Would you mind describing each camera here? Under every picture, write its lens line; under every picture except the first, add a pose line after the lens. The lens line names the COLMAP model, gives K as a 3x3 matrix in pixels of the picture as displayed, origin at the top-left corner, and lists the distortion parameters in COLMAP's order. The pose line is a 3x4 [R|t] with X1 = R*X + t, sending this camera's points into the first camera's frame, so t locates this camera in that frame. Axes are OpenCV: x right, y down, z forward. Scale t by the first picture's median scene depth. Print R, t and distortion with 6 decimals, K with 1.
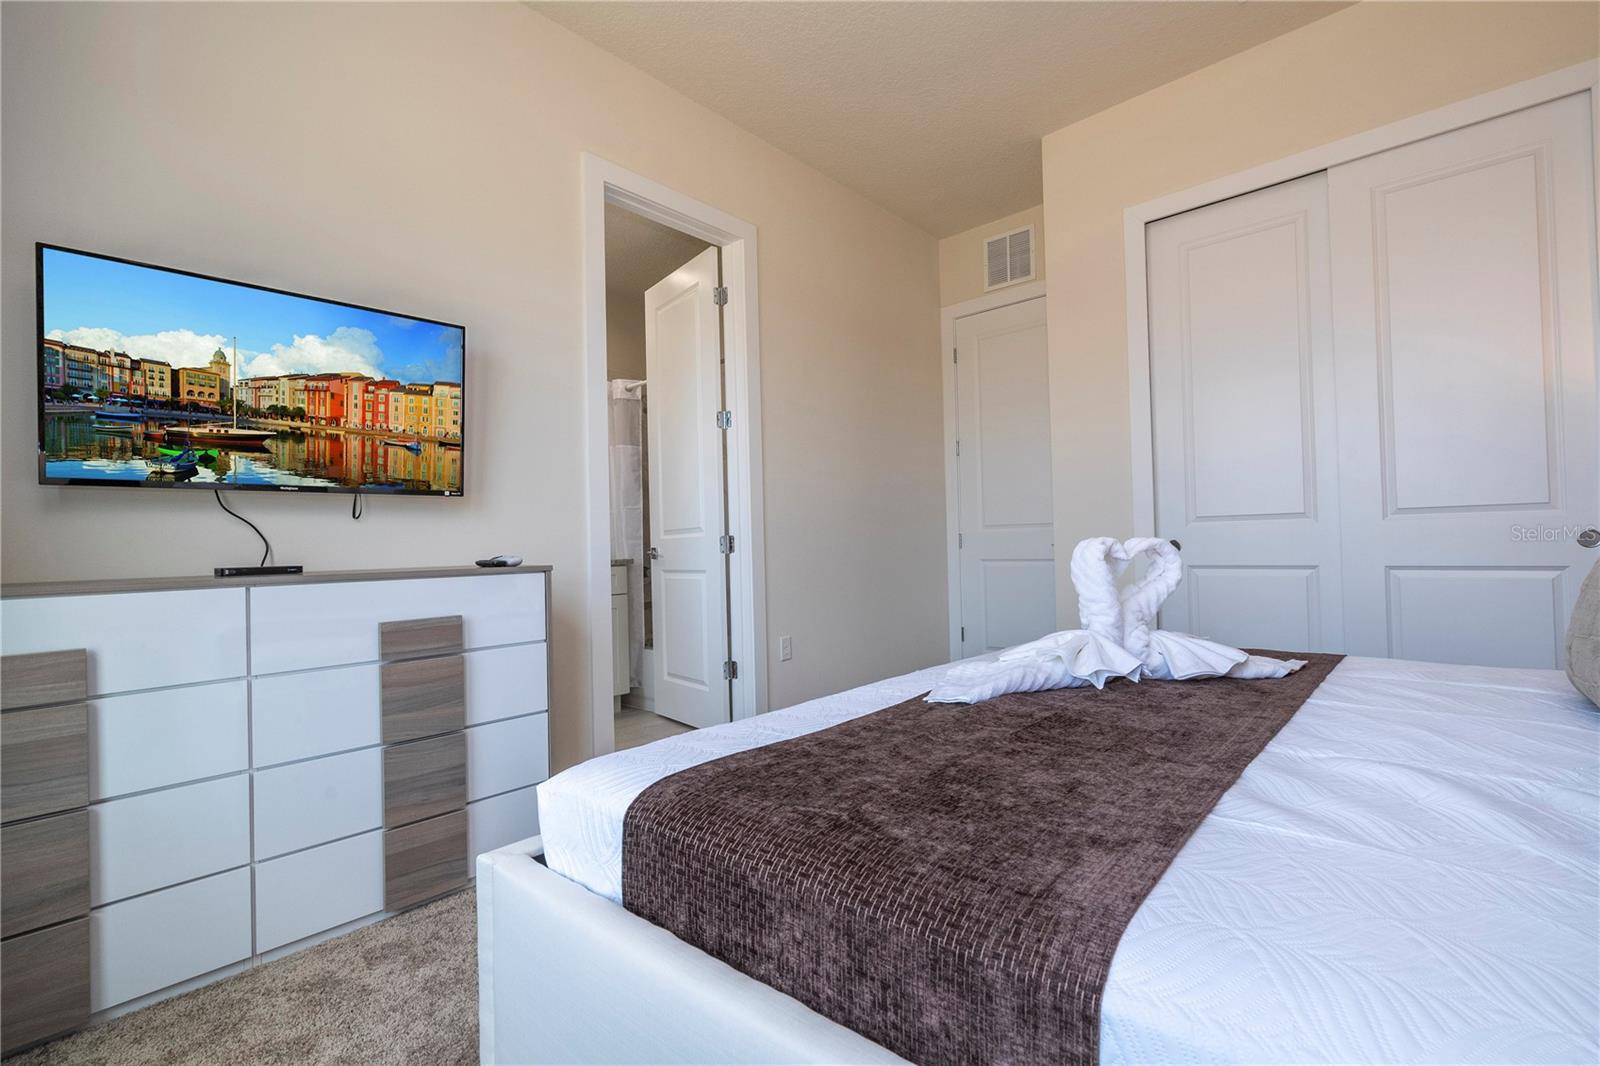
lens RADIAL K [[732.7, 0, 801.1], [0, 732.7, 543.9], [0, 0, 1]] dist [0.001335, 0.002319]
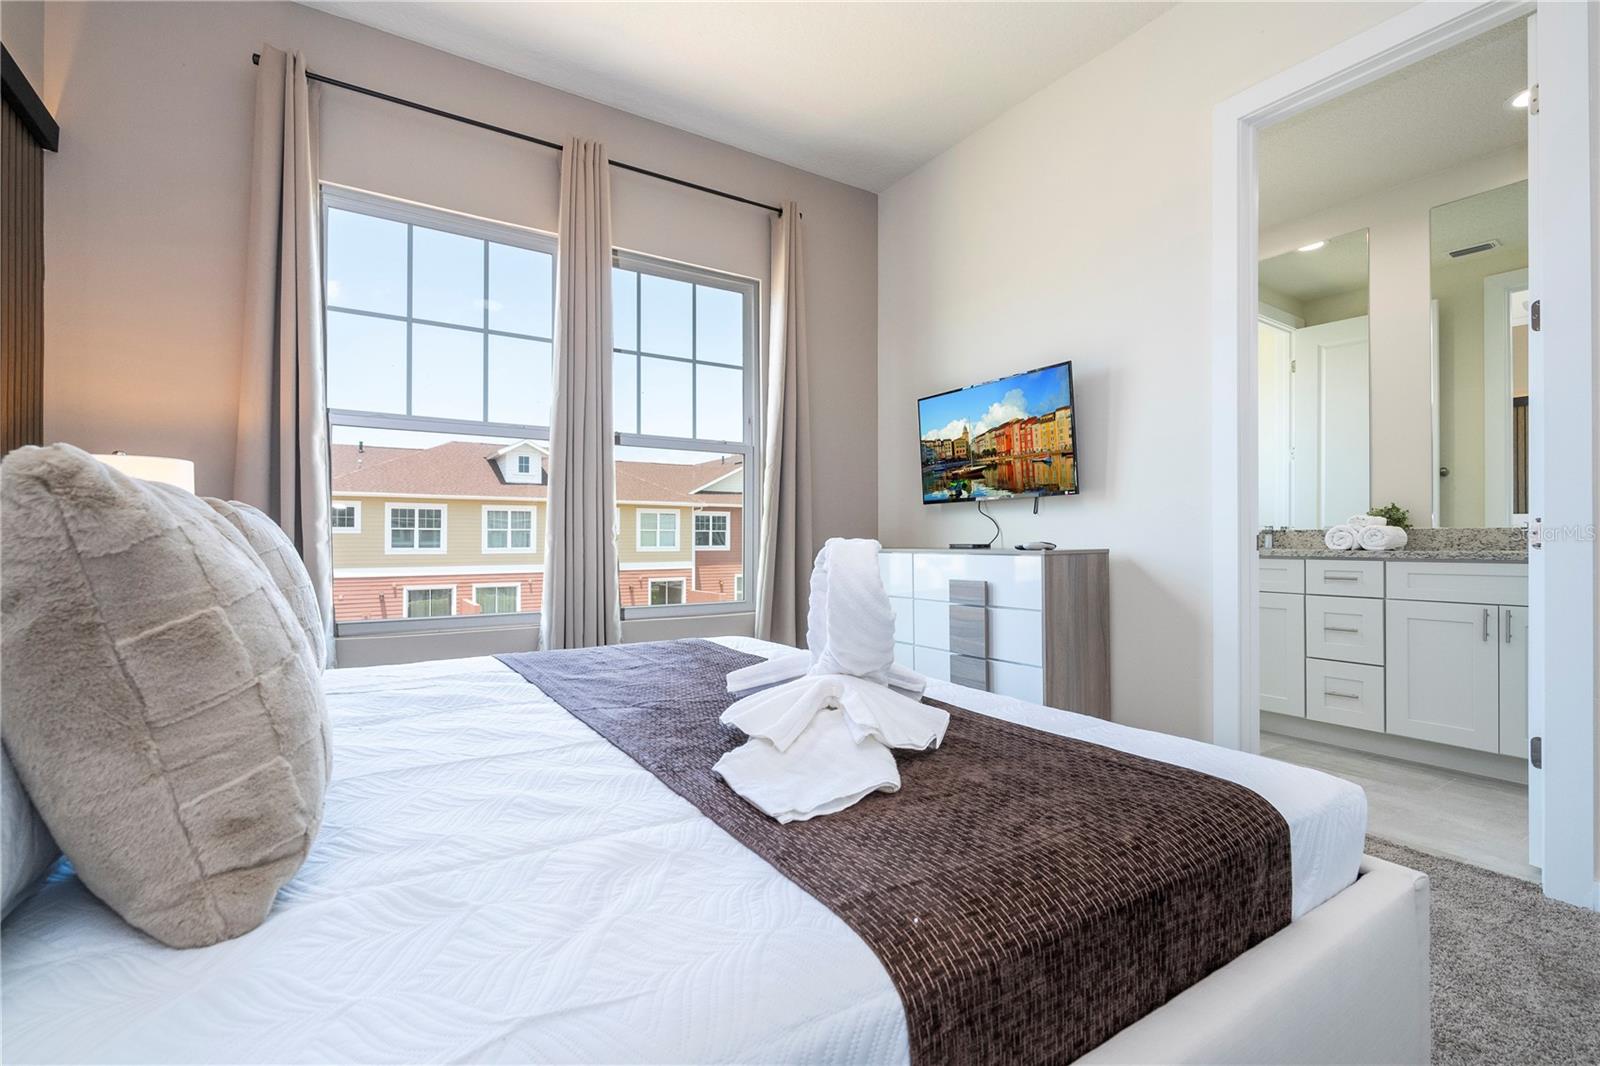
lens RADIAL K [[732.7, 0, 803.2], [0, 732.7, 532.0], [0, 0, 1]] dist [0.001335, 0.002319]
pose [[-0.269006, 0.010347, -0.963083, 1.023154], [0.010945, 0.999911, 0.007685, -0.014718], [0.963076, -0.008474, -0.269095, 1.027428]]
